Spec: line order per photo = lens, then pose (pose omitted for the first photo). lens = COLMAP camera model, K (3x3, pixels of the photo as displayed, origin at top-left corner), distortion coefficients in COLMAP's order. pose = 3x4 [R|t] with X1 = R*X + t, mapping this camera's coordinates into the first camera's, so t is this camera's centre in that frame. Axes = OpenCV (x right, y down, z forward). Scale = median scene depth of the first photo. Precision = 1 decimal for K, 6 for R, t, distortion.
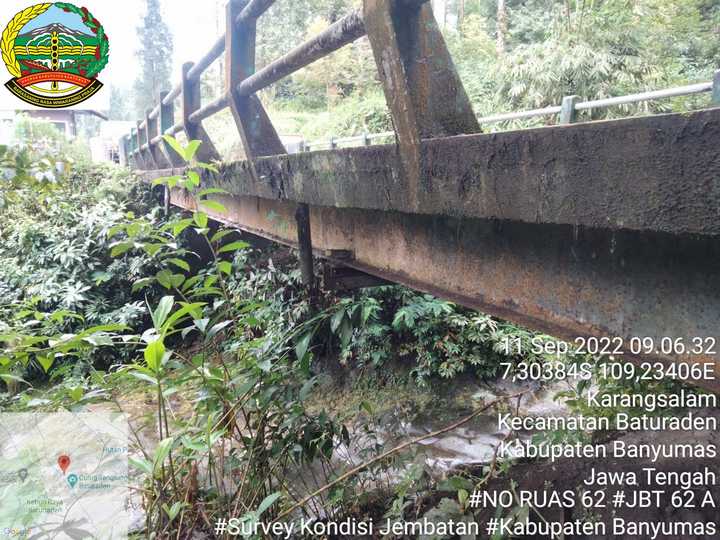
lens RADIAL K [[525.8, 0, 359.6], [0, 525.8, 278.6], [0, 0, 1]] dist [0.005252, -0.001092]
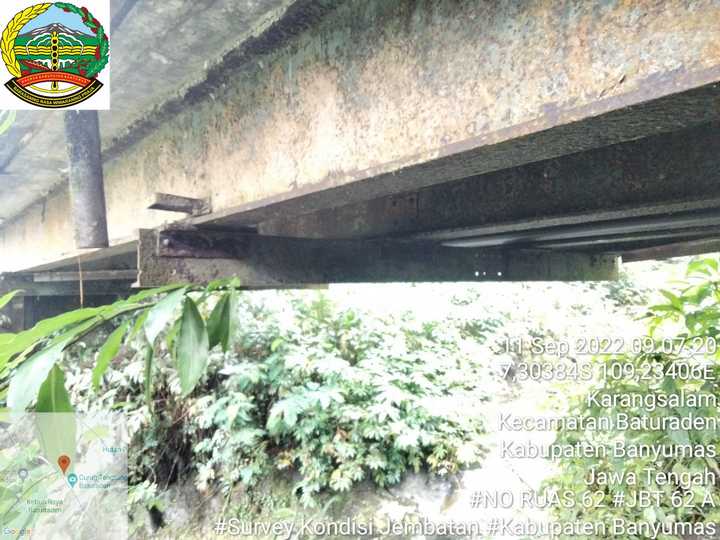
lens RADIAL K [[525.8, 0, 359.6], [0, 525.8, 278.6], [0, 0, 1]] dist [0.005252, -0.001092]
pose [[0.965615, -0.024139, 0.258852, -0.001419], [0.079233, 0.975637, -0.204586, 0.043405], [-0.247607, 0.218061, 0.944002, 0.189162]]
